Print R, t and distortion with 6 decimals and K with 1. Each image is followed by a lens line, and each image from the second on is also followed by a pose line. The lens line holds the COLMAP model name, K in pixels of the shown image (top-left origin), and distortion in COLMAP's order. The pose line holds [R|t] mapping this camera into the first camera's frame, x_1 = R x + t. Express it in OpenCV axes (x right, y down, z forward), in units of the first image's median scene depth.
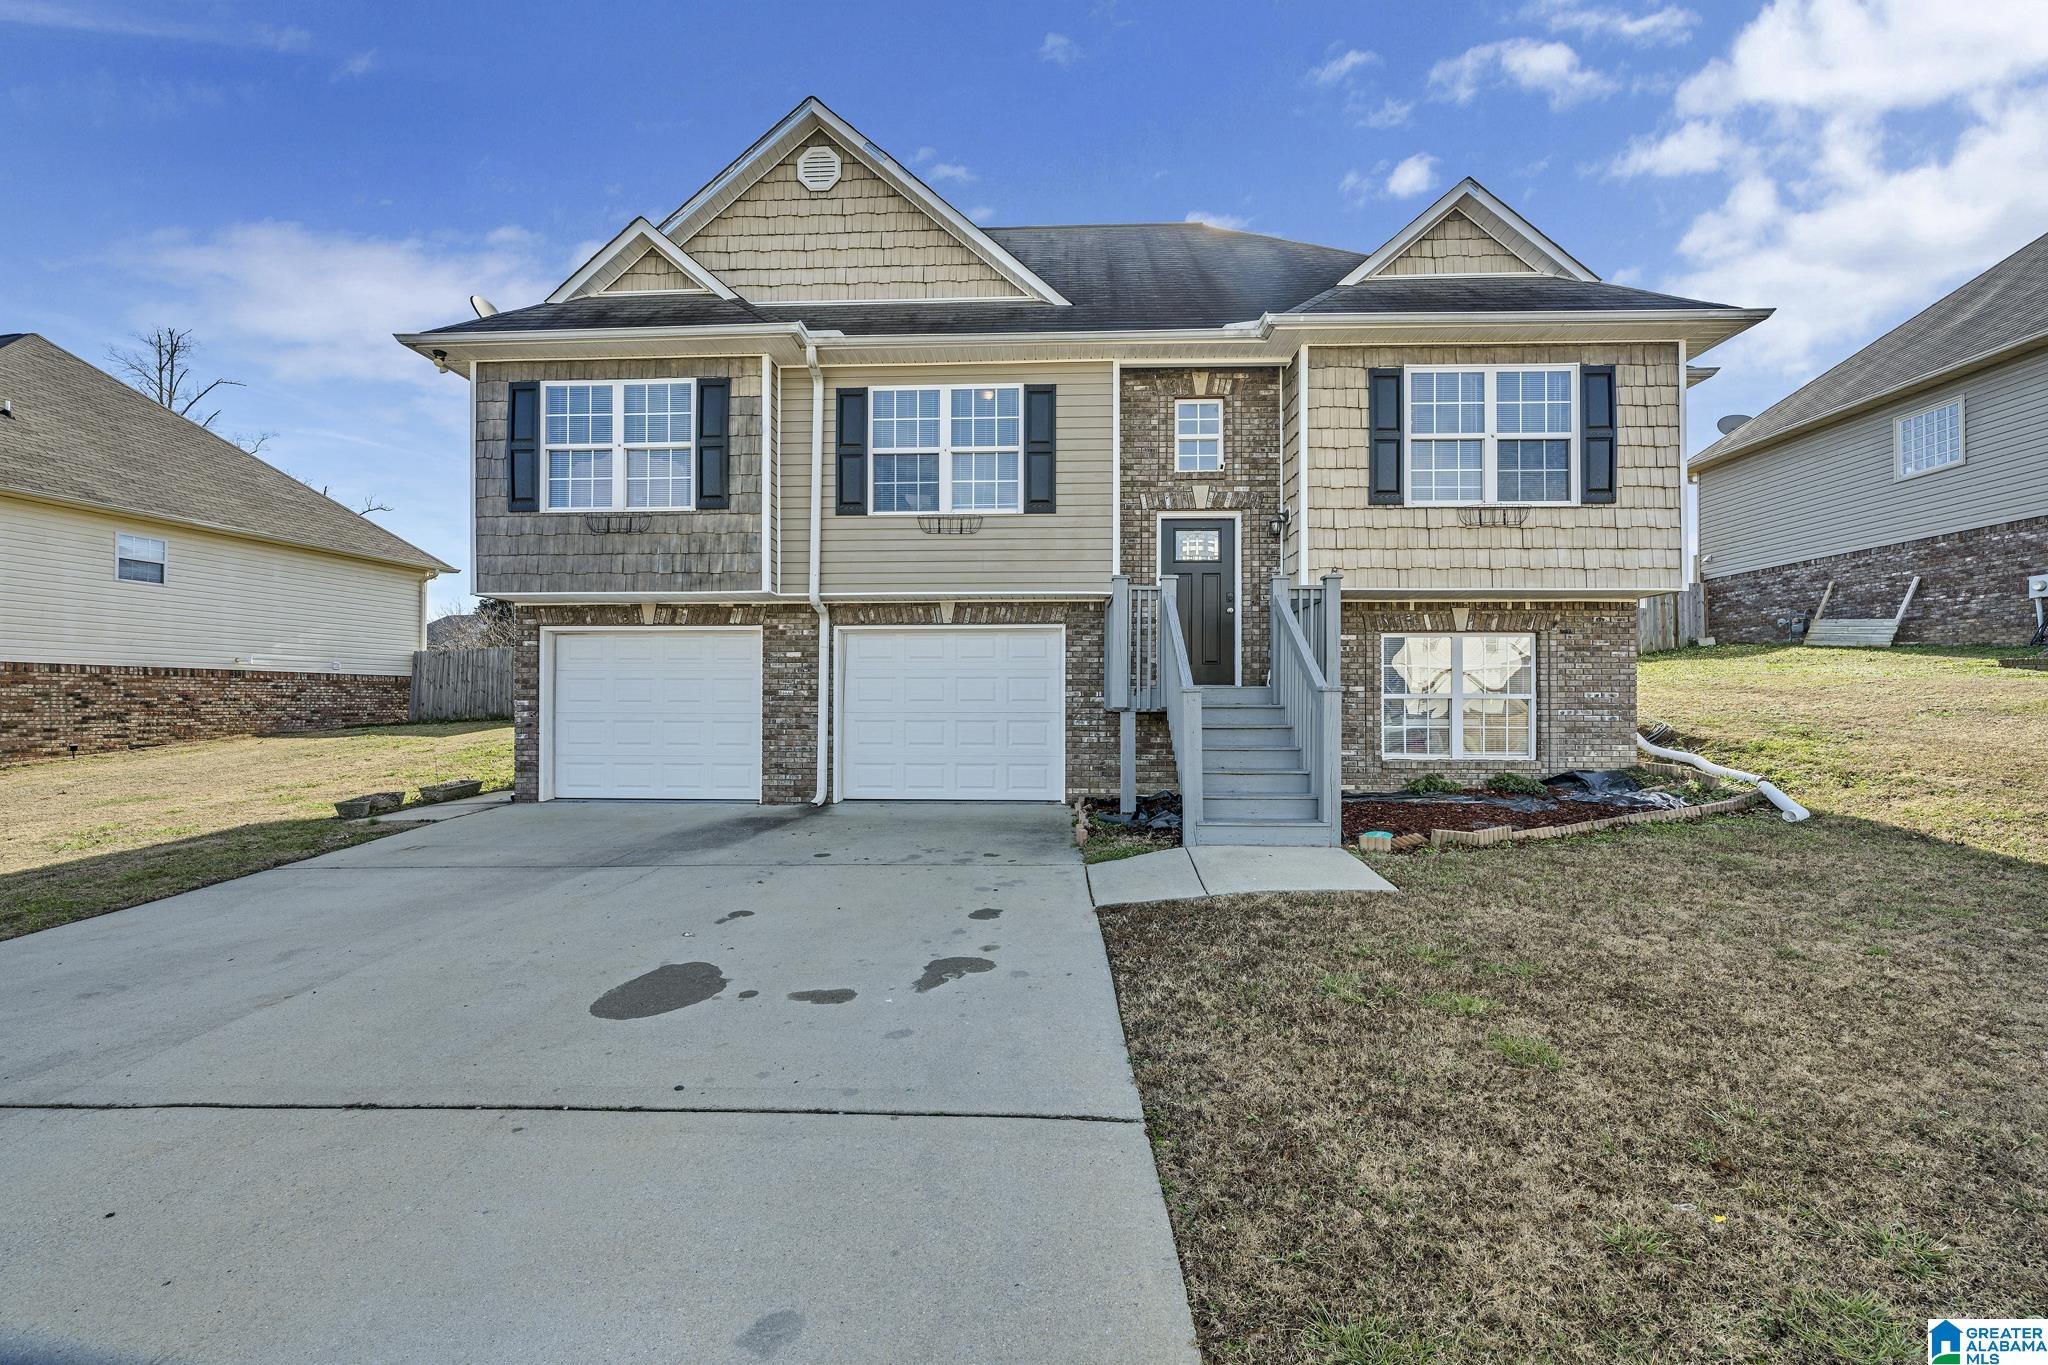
lens RADIAL K [[815.6, 0, 1017.3], [0, 815.6, 688.3], [0, 0, 1]] dist [-0.001962, -0.000025]
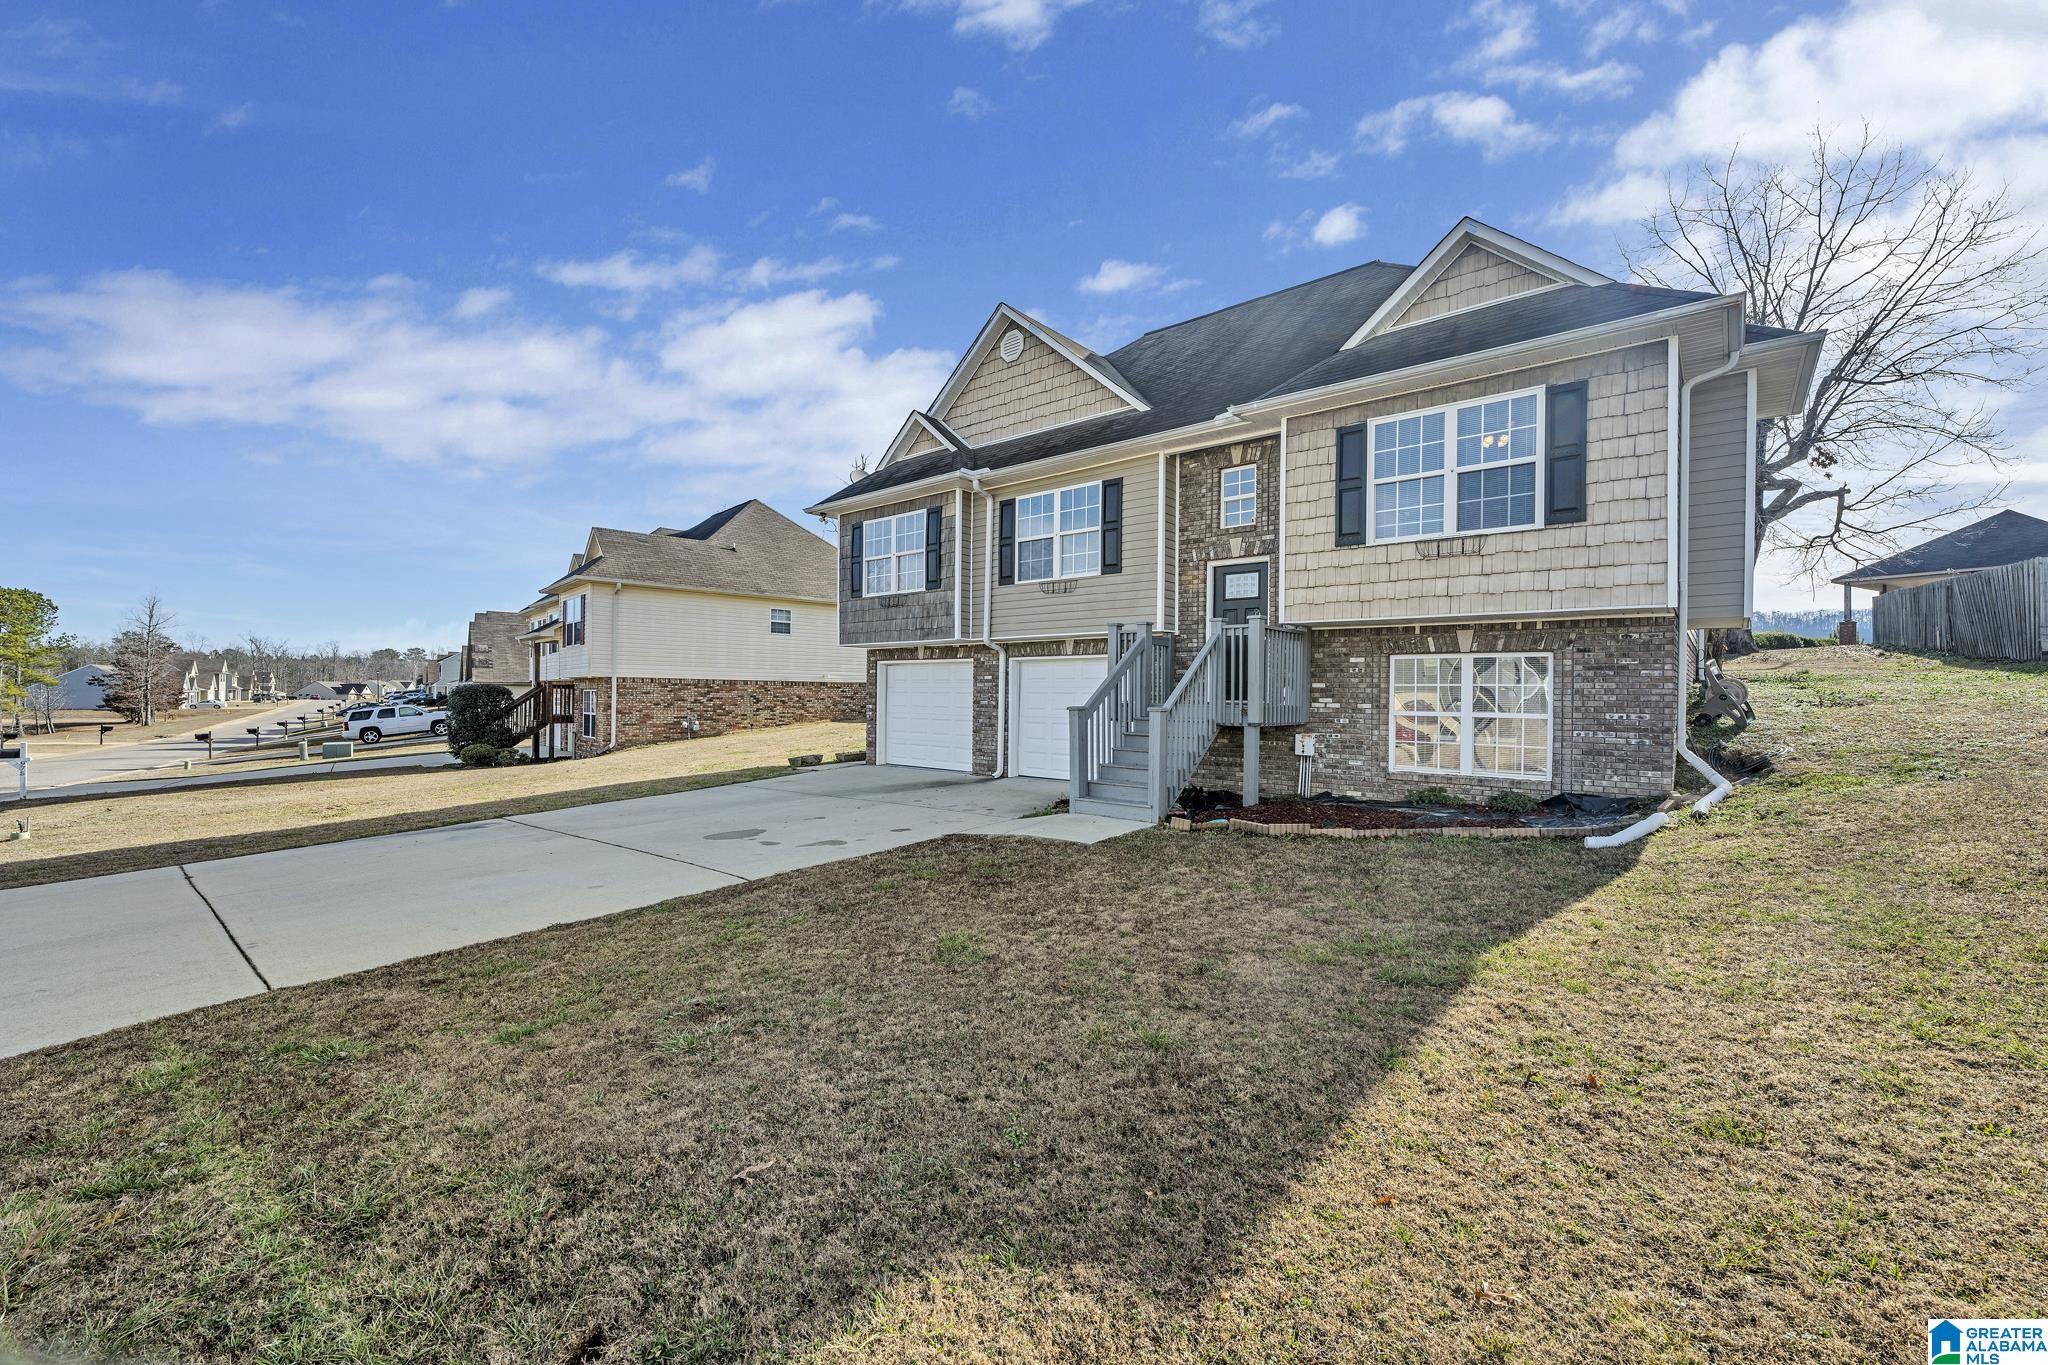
lens RADIAL K [[815.6, 0, 1039.1], [0, 815.6, 685.0], [0, 0, 1]] dist [-0.001962, -0.000025]
pose [[0.799850, 0.000386, -0.600200, 0.743429], [-0.000237, 1.000000, 0.000327, -0.028775], [0.600200, -0.000119, 0.799850, -0.162158]]
